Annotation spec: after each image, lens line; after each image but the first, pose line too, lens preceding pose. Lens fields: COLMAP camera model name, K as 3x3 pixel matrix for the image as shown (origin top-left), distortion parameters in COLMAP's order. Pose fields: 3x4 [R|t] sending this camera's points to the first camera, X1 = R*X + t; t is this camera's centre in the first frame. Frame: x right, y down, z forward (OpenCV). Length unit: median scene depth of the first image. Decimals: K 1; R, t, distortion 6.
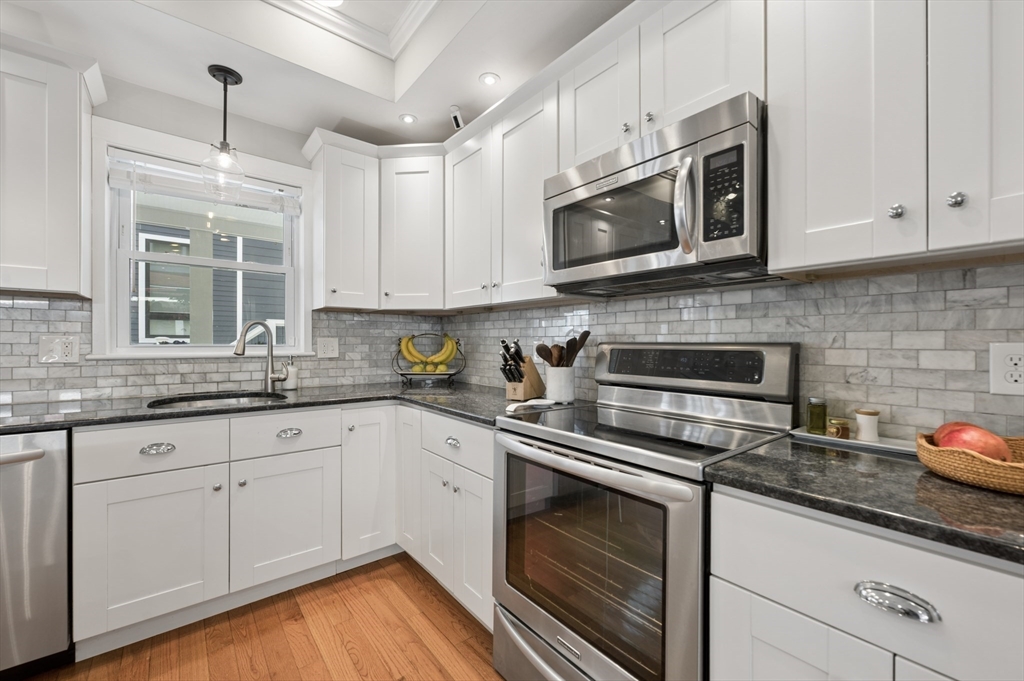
lens RADIAL K [[411.0, 0, 514.3], [0, 411.0, 343.3], [0, 0, 1]] dist [-0.005039, -0.000341]
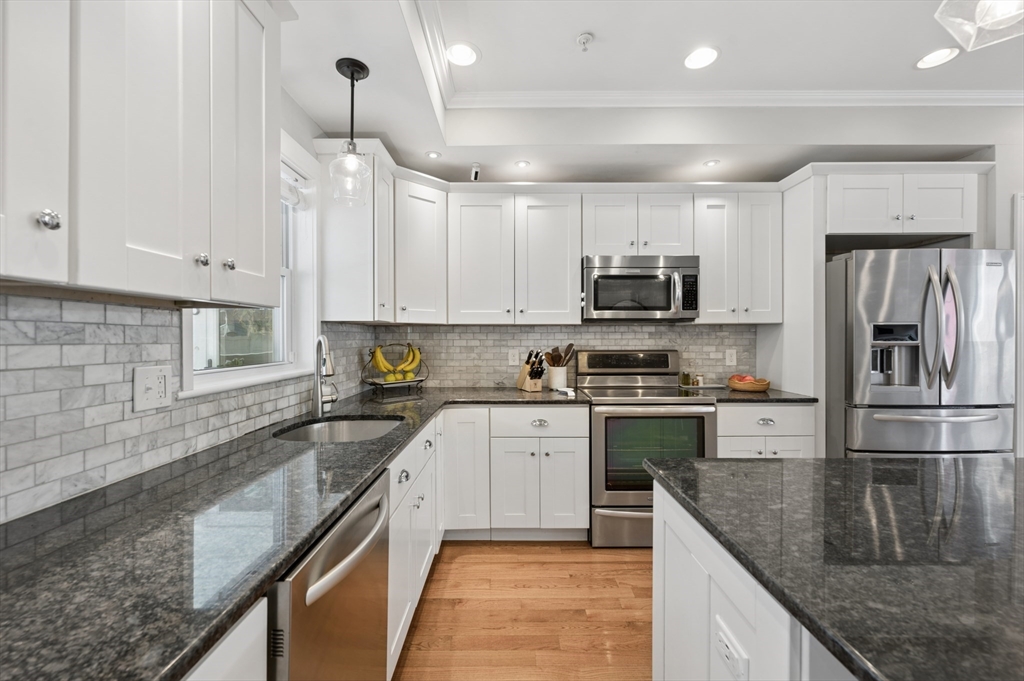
lens RADIAL K [[411.0, 0, 515.6], [0, 411.0, 336.8], [0, 0, 1]] dist [-0.005039, -0.000341]
pose [[0.627830, -0.005361, 0.778332, -1.244836], [0.006294, 0.999979, 0.001810, -0.062064], [-0.778325, 0.003762, 0.627850, 0.150682]]
